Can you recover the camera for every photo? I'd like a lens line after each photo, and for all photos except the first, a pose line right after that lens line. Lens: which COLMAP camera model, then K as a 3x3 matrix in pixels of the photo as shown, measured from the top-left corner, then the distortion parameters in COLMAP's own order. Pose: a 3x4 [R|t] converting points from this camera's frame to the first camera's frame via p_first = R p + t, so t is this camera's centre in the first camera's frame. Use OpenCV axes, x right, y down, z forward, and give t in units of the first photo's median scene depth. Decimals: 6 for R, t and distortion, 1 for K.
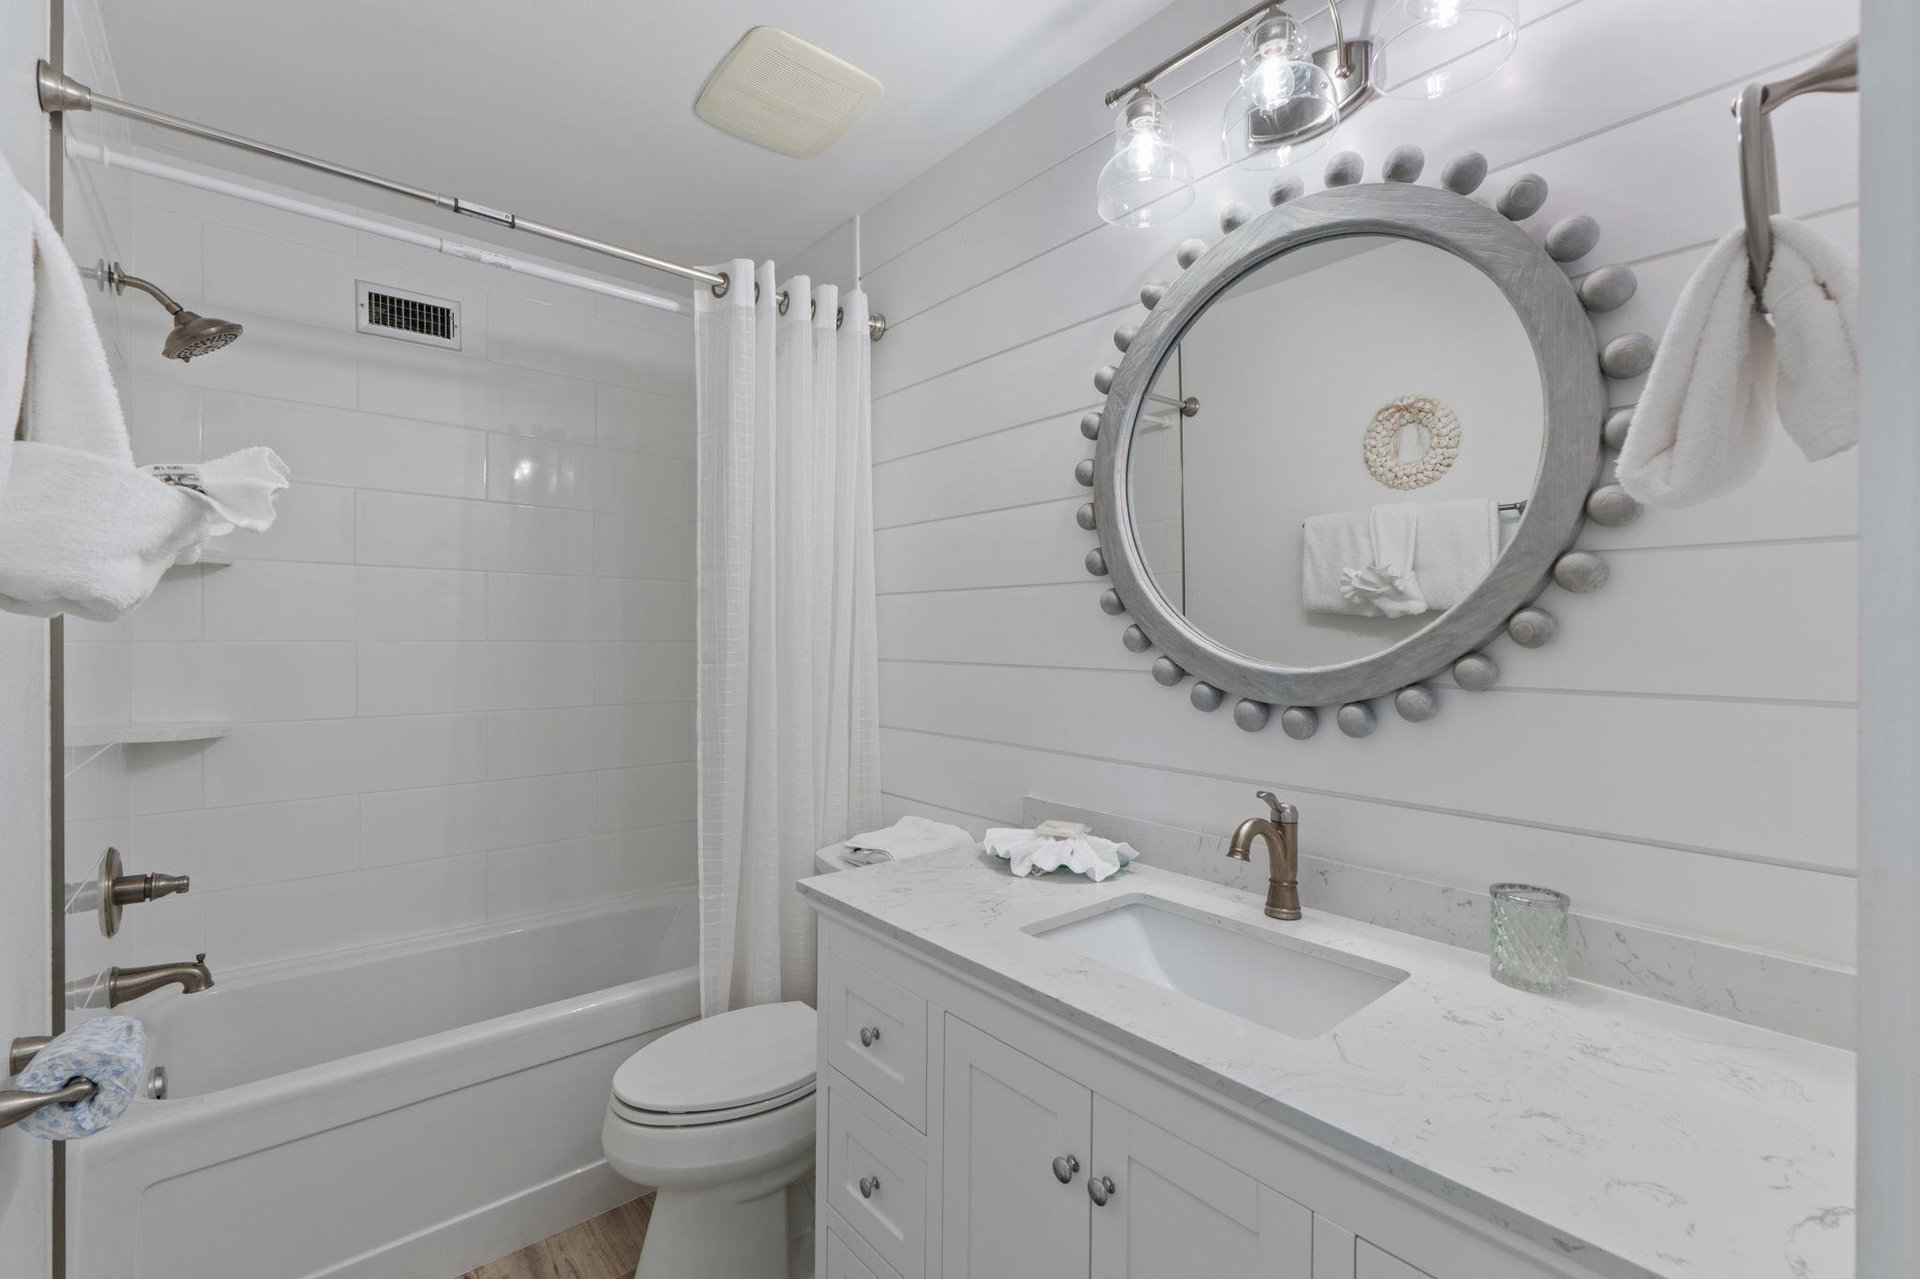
lens RADIAL K [[828.1, 0, 959.7], [0, 828.1, 651.9], [0, 0, 1]] dist [0.001368, 0.000470]
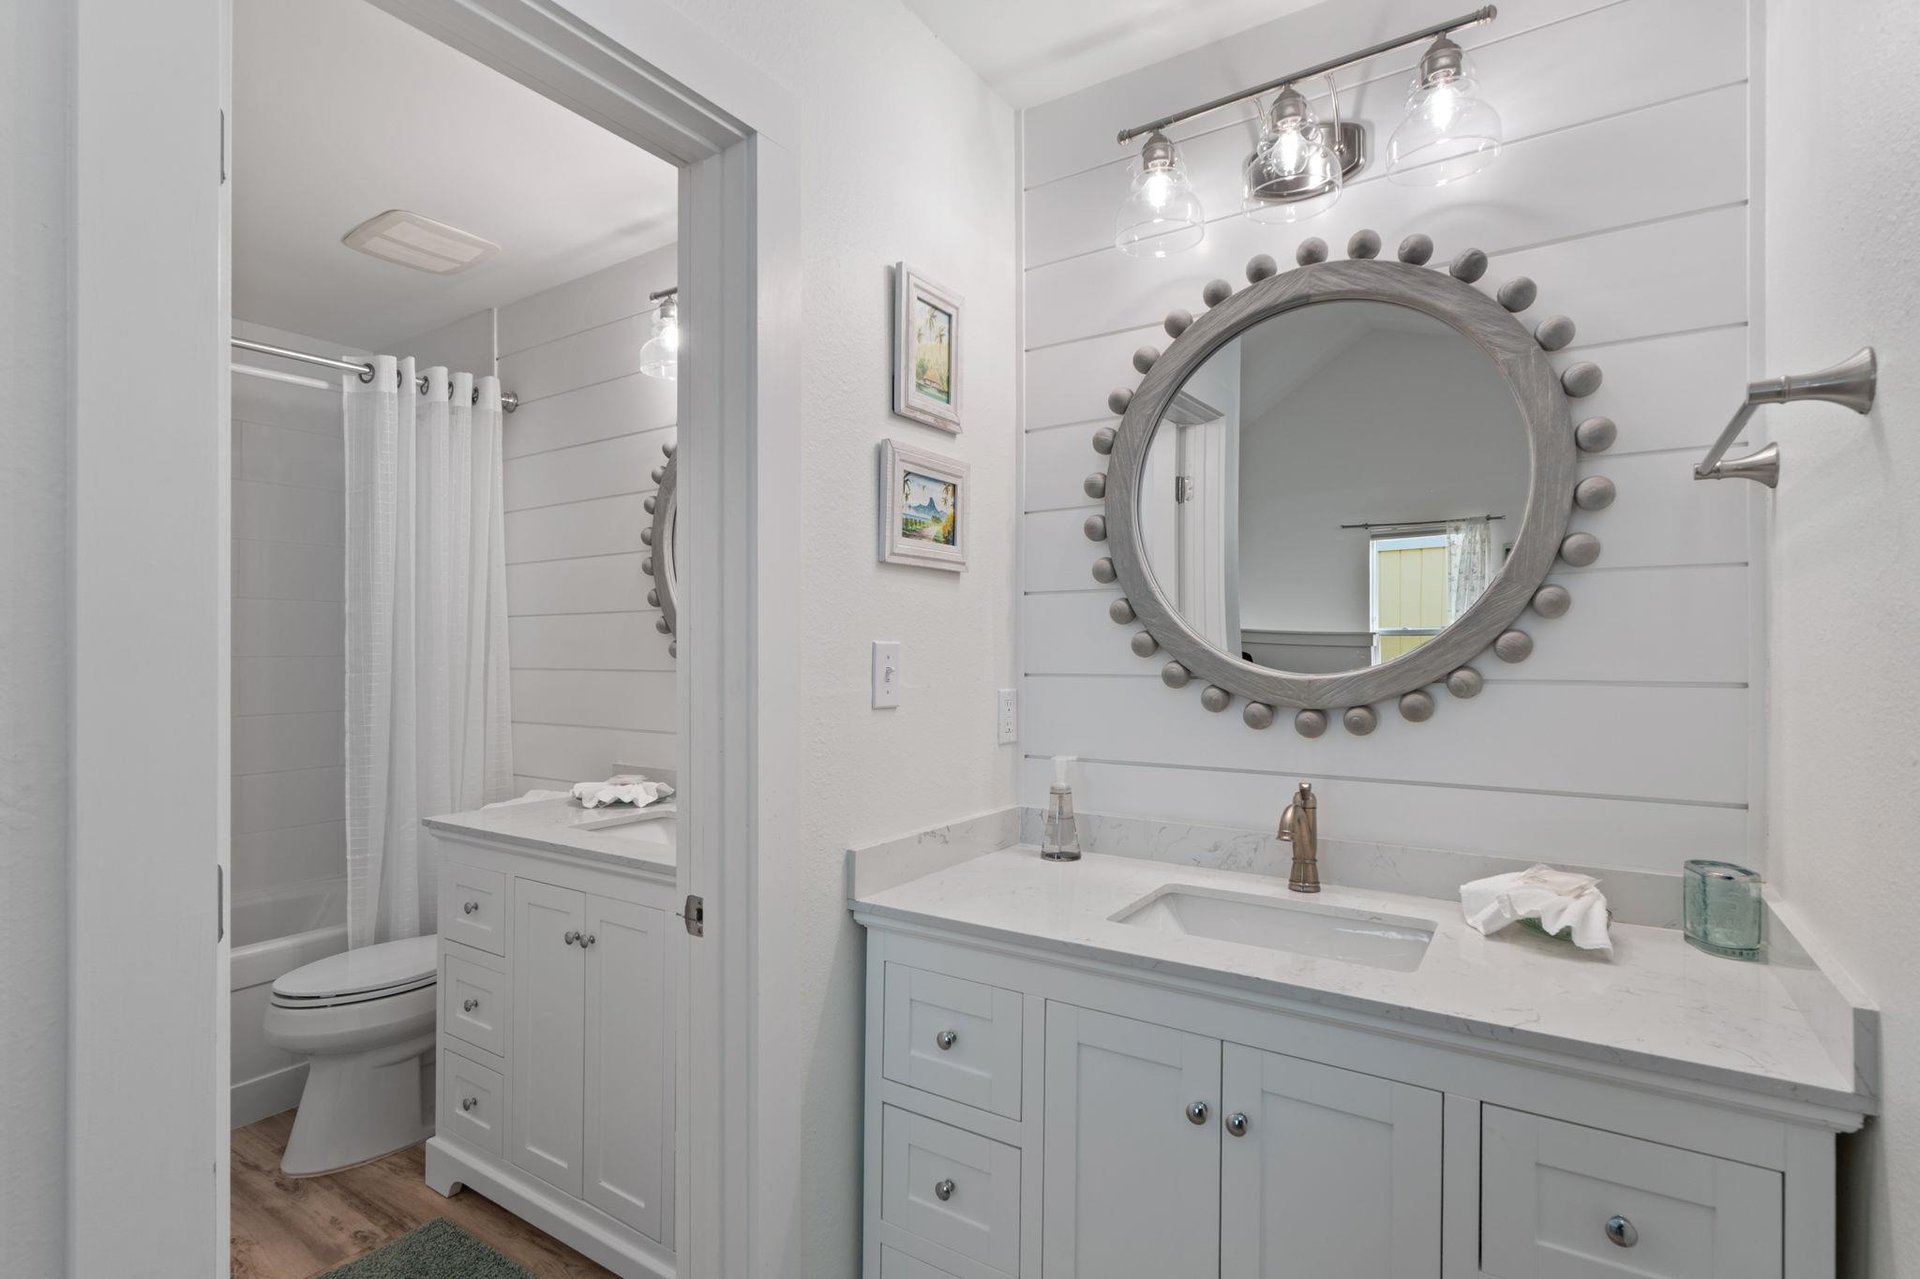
lens RADIAL K [[930.8, 0, 960.4], [0, 930.8, 634.3], [0, 0, 1]] dist [-0.004120, 0.000524]
pose [[0.962090, -0.009055, 0.272580, 0.202893], [0.016842, 0.999514, -0.026242, 0.008025], [-0.272210, 0.029838, 0.961775, -0.628710]]
